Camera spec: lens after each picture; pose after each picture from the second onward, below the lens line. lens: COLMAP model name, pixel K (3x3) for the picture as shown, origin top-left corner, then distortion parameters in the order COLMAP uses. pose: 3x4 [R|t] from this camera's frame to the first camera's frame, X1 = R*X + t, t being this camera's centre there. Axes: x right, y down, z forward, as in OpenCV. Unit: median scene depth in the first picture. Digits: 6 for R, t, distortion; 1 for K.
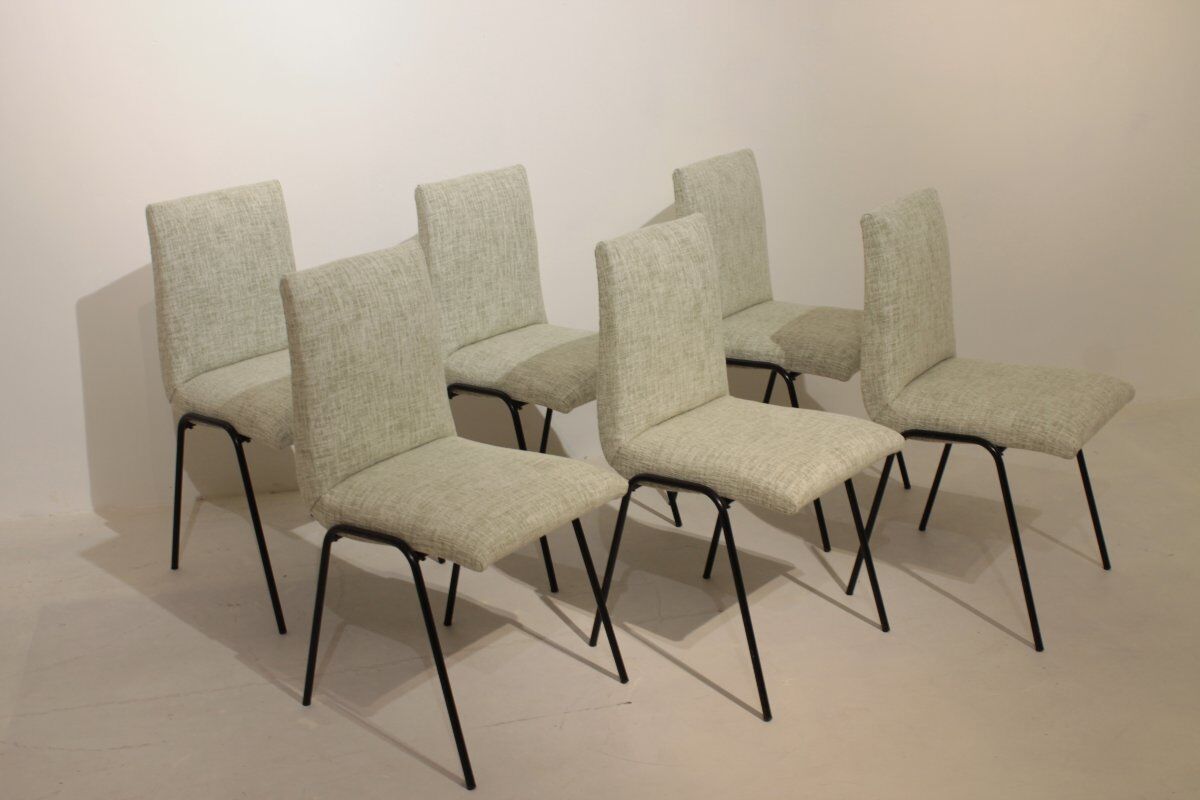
lens RADIAL K [[1580.9, 0, 607.4], [0, 1580.9, 399.6], [0, 0, 1]] dist [-0.099740, 0.000000]
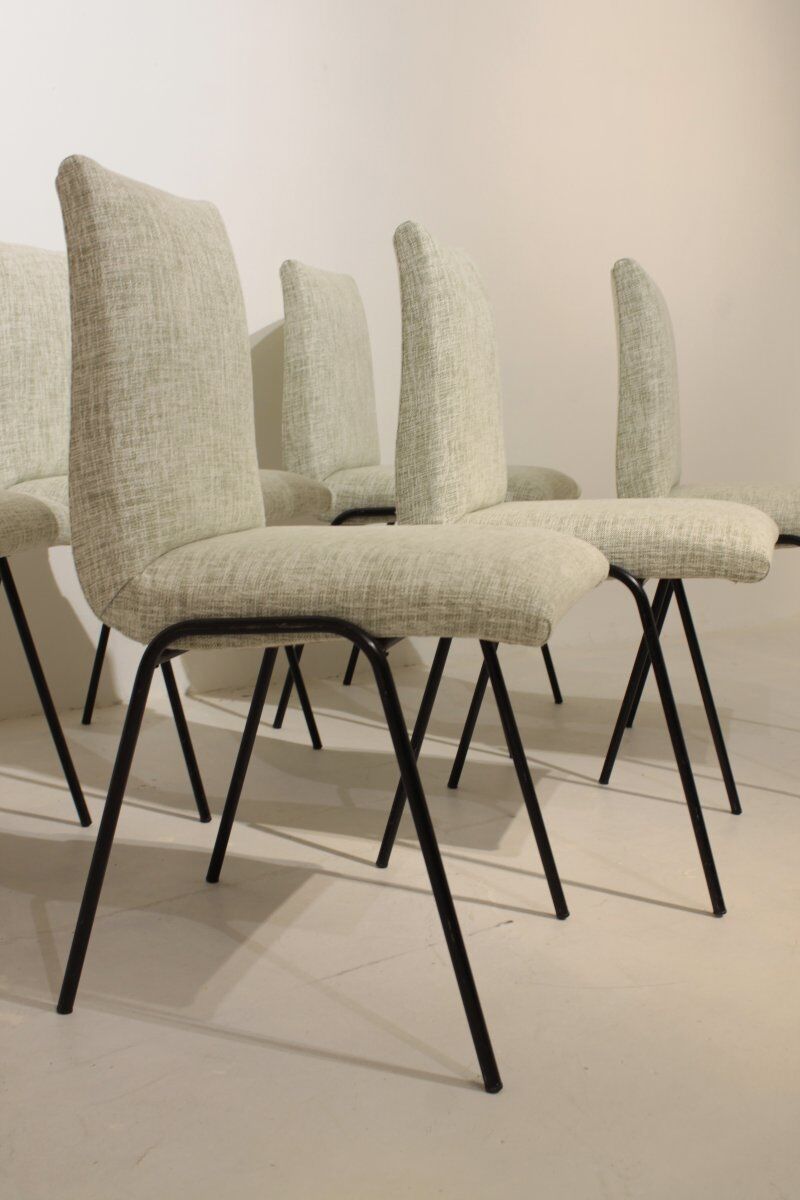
lens RADIAL K [[1433.8, 0, 422.0], [0, 1433.8, 584.7], [0, 0, 1]] dist [-0.087416, 0.000000]
pose [[0.918477, -0.021034, 0.394915, -0.255817], [0.095685, 0.980735, -0.170305, 0.140001], [-0.383725, 0.194208, 0.902795, 0.482633]]
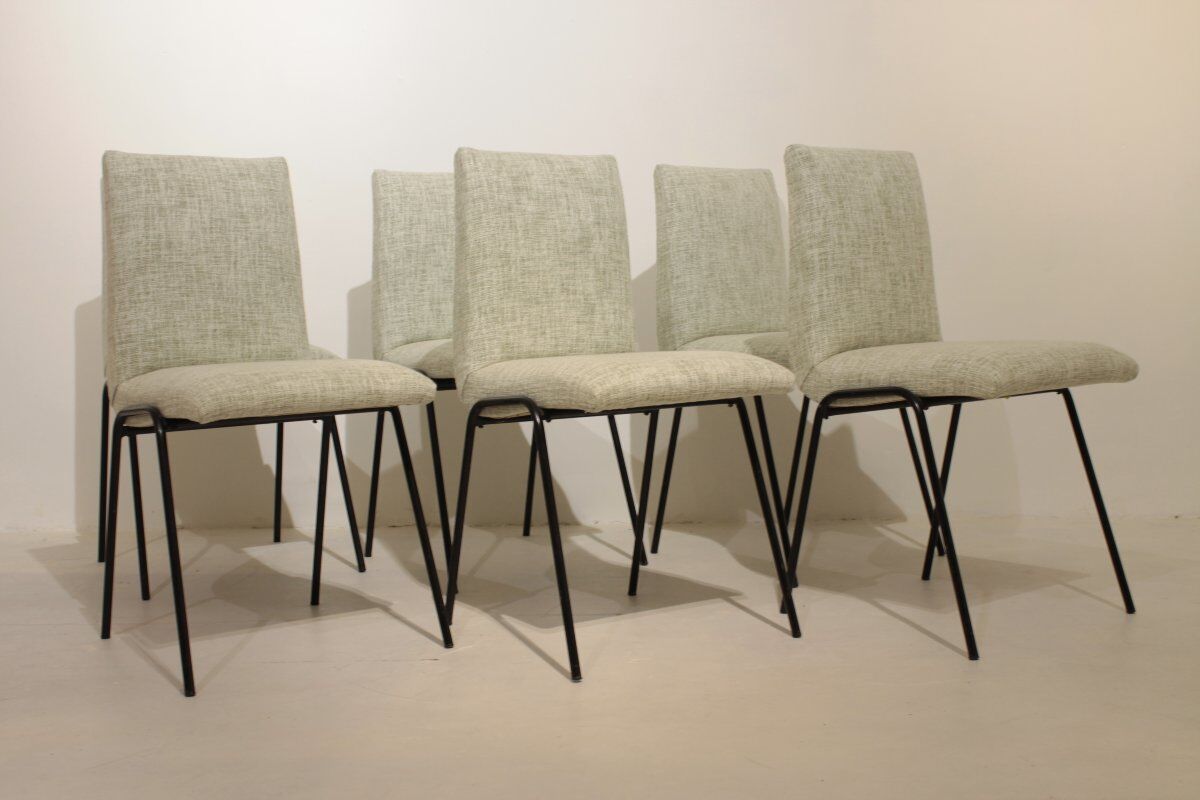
lens RADIAL K [[1580.9, 0, 602.5], [0, 1580.9, 395.0], [0, 0, 1]] dist [-0.099740, 0.000000]
pose [[0.958547, 0.016845, -0.284437, 0.324218], [-0.086582, 0.968268, -0.234435, 0.235752], [0.271462, 0.249344, 0.929589, 0.197202]]
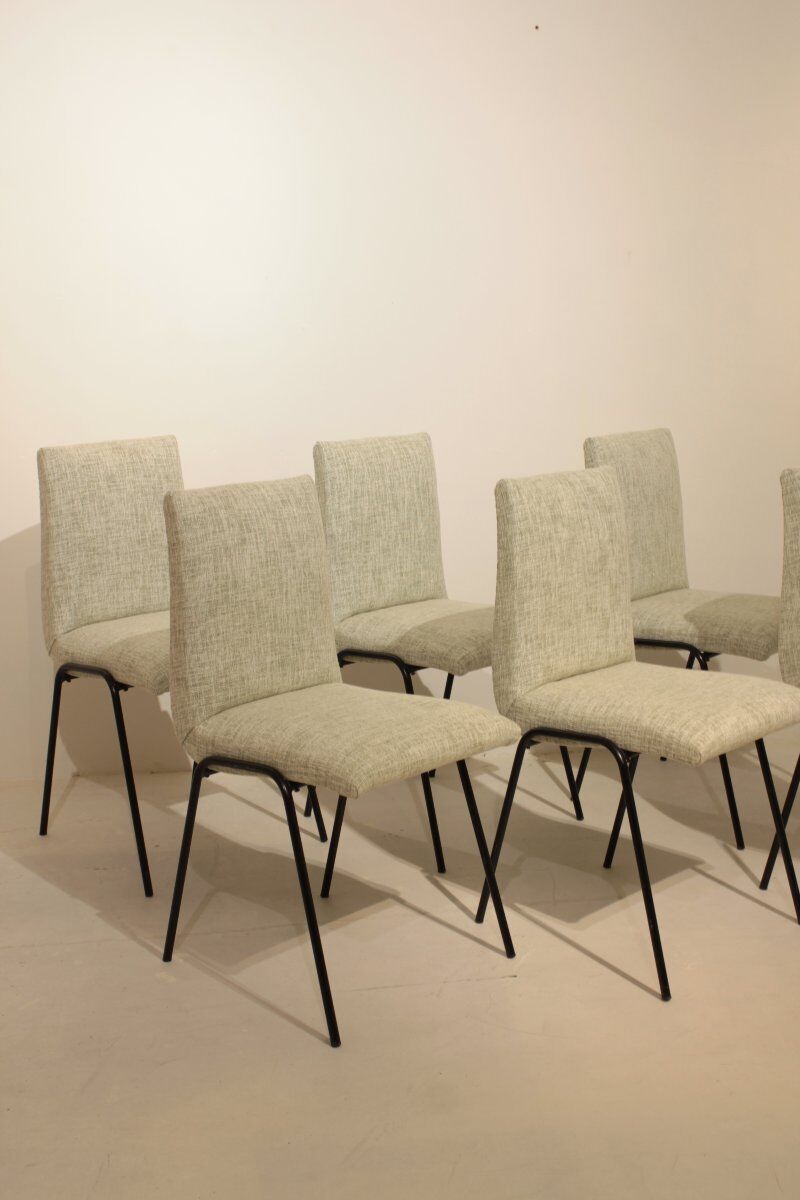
lens RADIAL K [[1642.0, 0, 381.5], [0, 1642.0, 602.6], [0, 0, 1]] dist [-0.081649, 0.000000]
pose [[0.995170, 0.031670, -0.092916, 0.017375], [-0.043297, 0.991096, -0.125914, 0.096475], [0.088101, 0.129329, 0.987680, 0.026390]]
